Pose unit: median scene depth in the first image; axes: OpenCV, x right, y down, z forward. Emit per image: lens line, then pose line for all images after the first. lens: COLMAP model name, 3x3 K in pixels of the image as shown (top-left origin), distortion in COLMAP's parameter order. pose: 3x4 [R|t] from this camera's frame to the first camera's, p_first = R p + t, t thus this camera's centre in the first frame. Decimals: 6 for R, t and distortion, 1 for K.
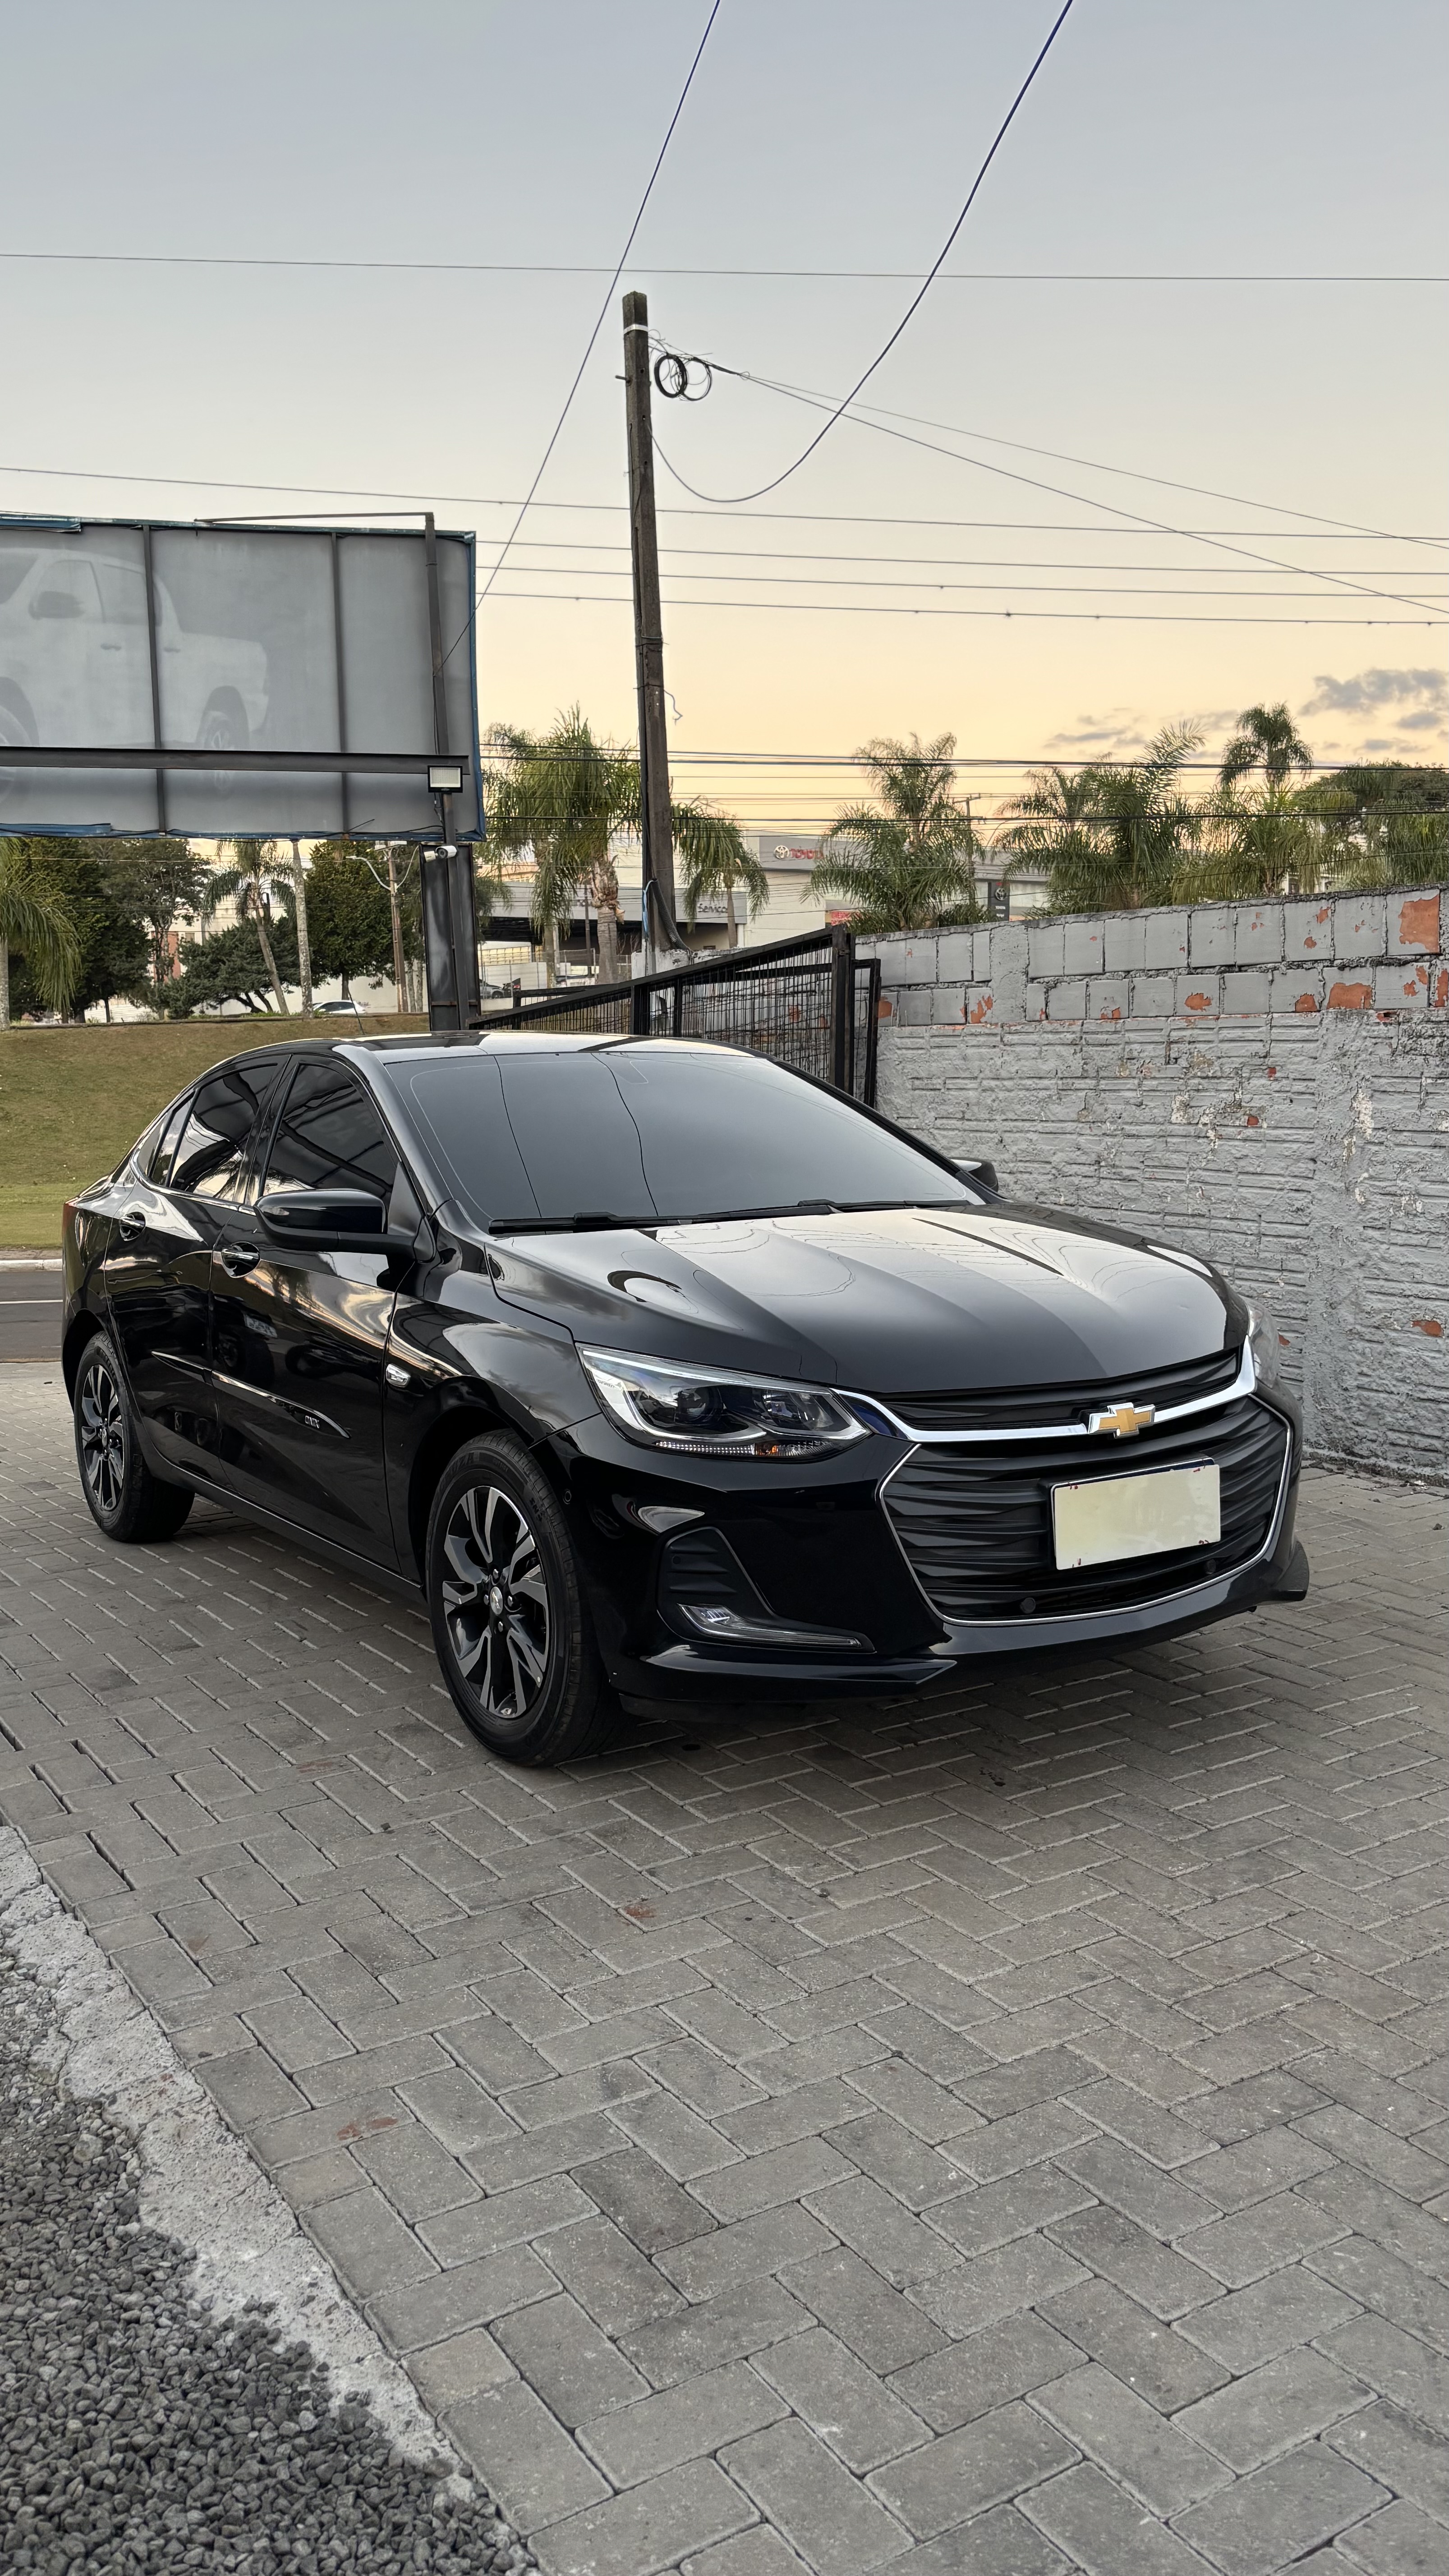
lens RADIAL K [[1965.6, 0, 724.7], [0, 1965.6, 1298.3], [0, 0, 1]] dist [0.010780, 0.002207]
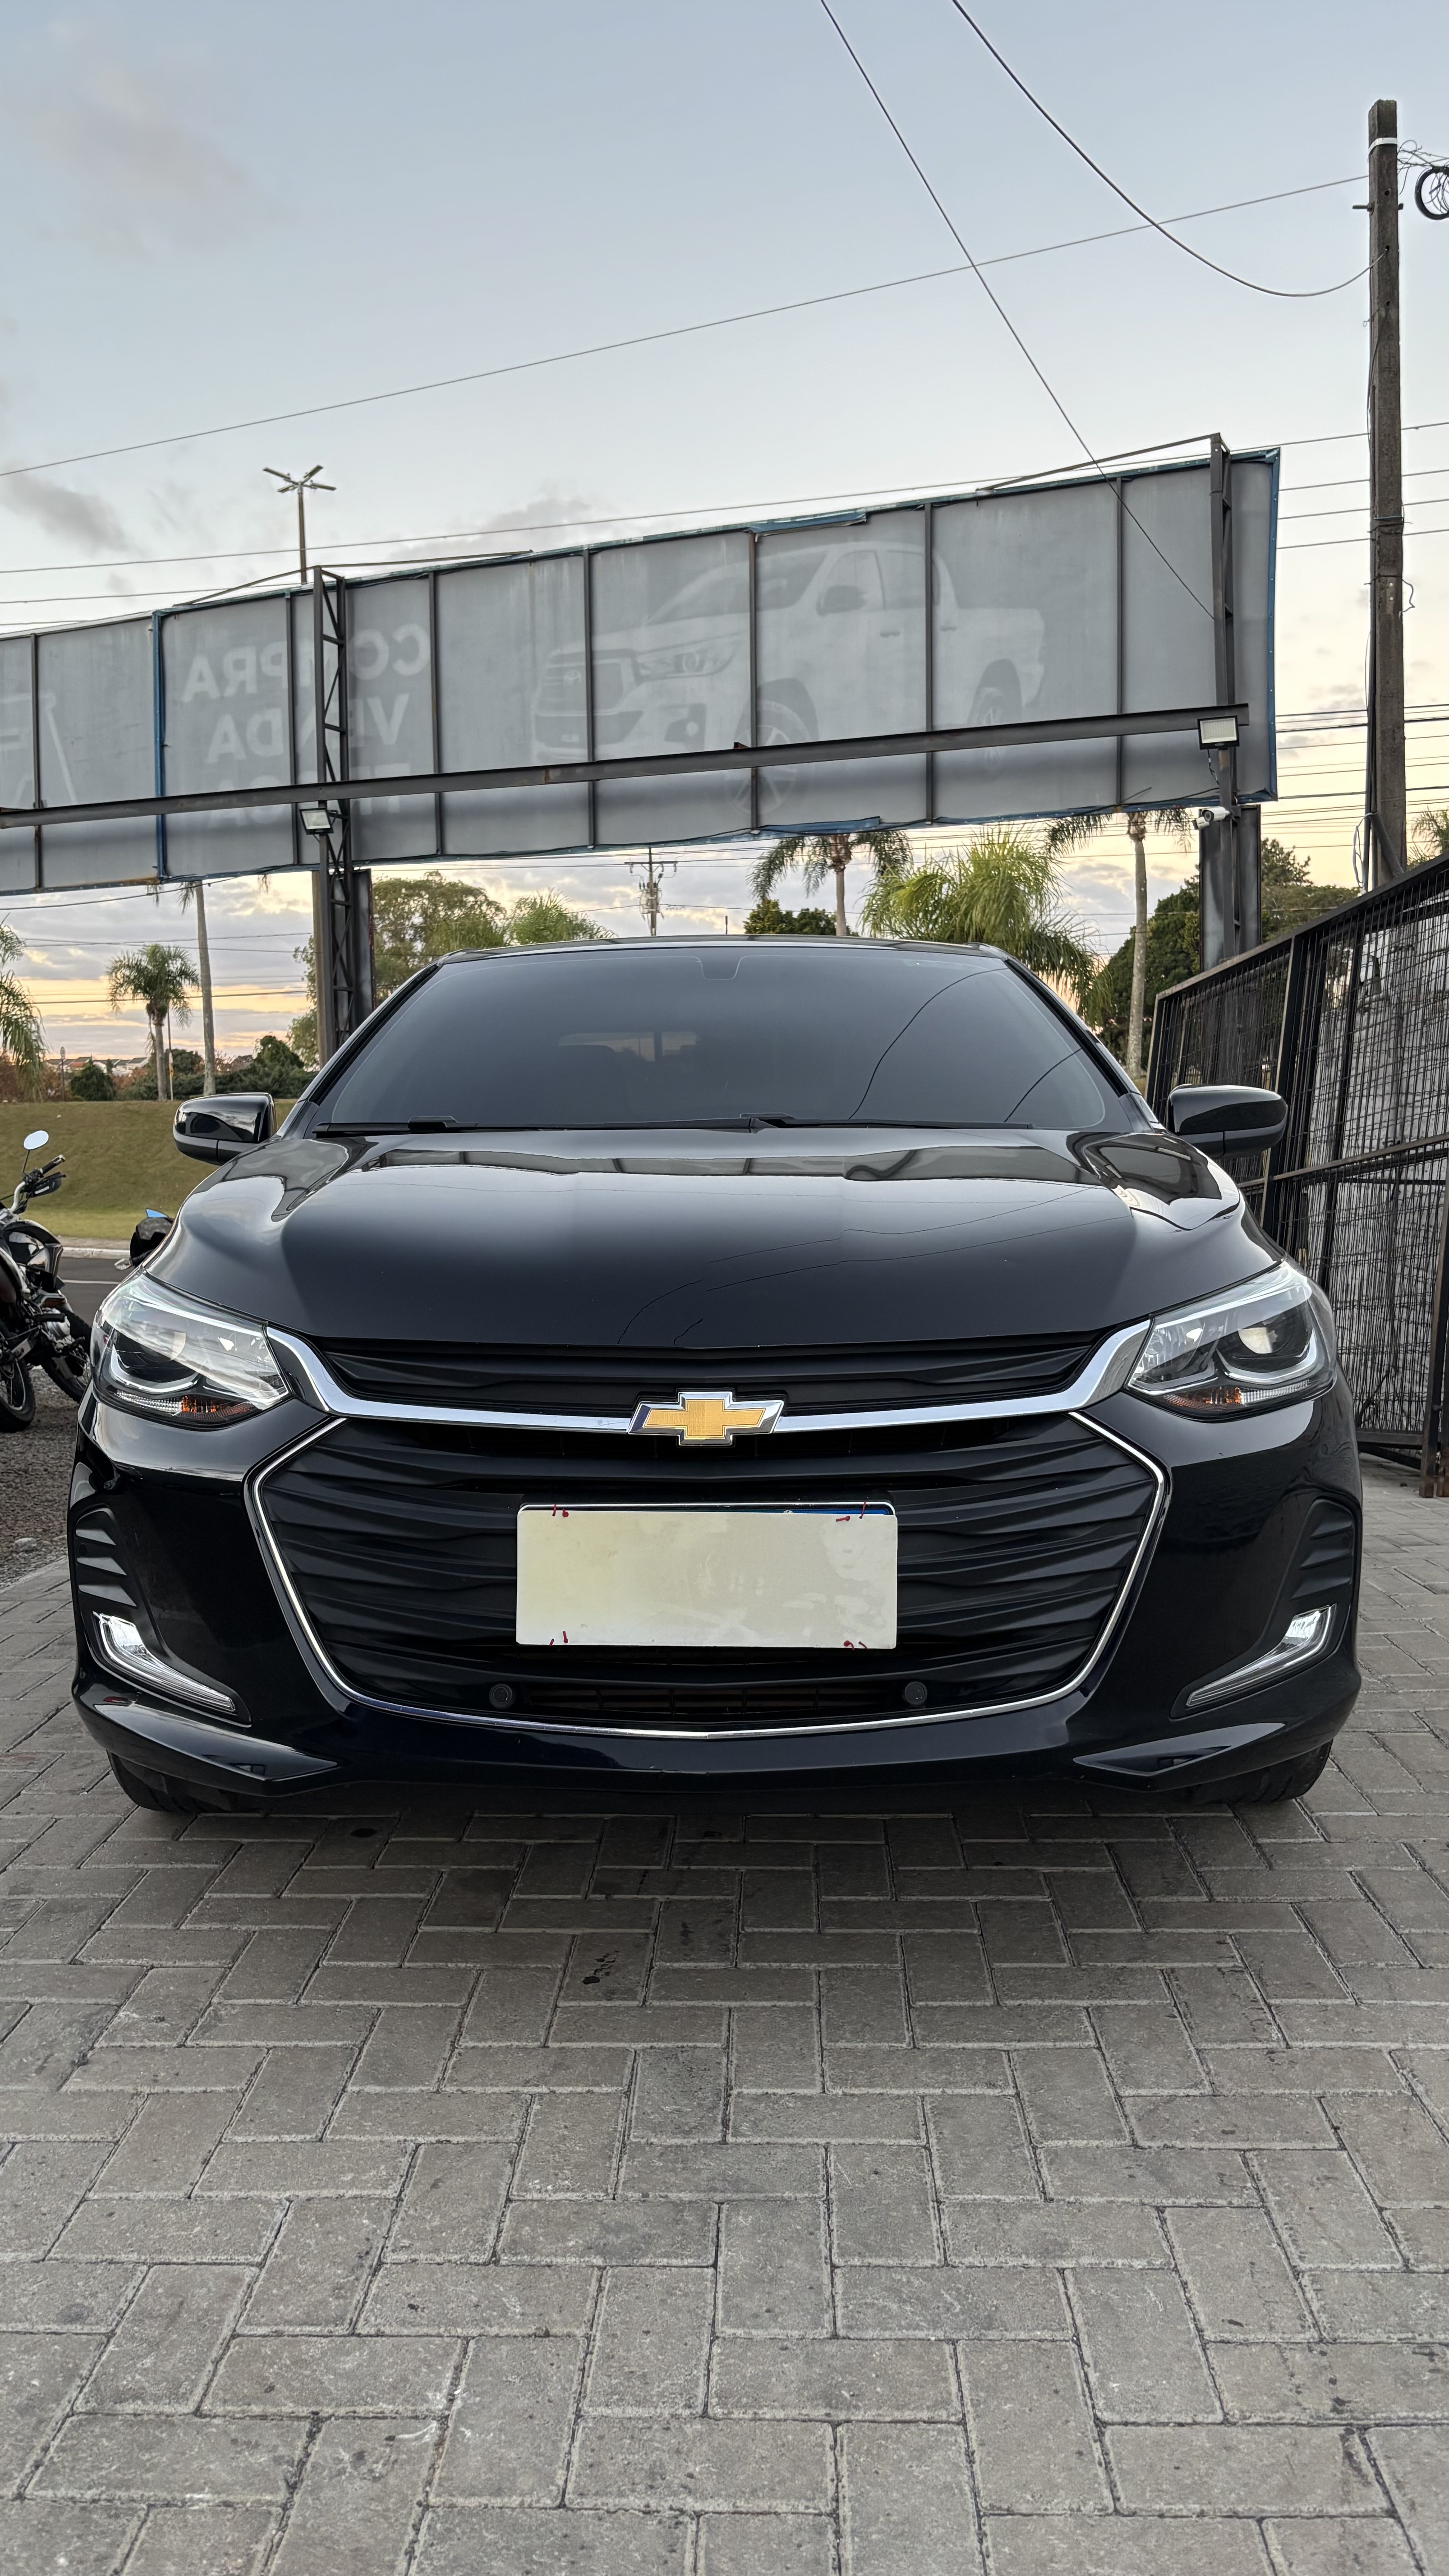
lens RADIAL K [[1965.6, 0, 726.8], [0, 1965.6, 1275.5], [0, 0, 1]] dist [0.010780, 0.002207]
pose [[0.827021, 0.048648, -0.560062, 0.211909], [-0.071599, 0.997251, -0.019104, 0.011352], [0.557593, 0.055899, 0.828230, 0.195720]]
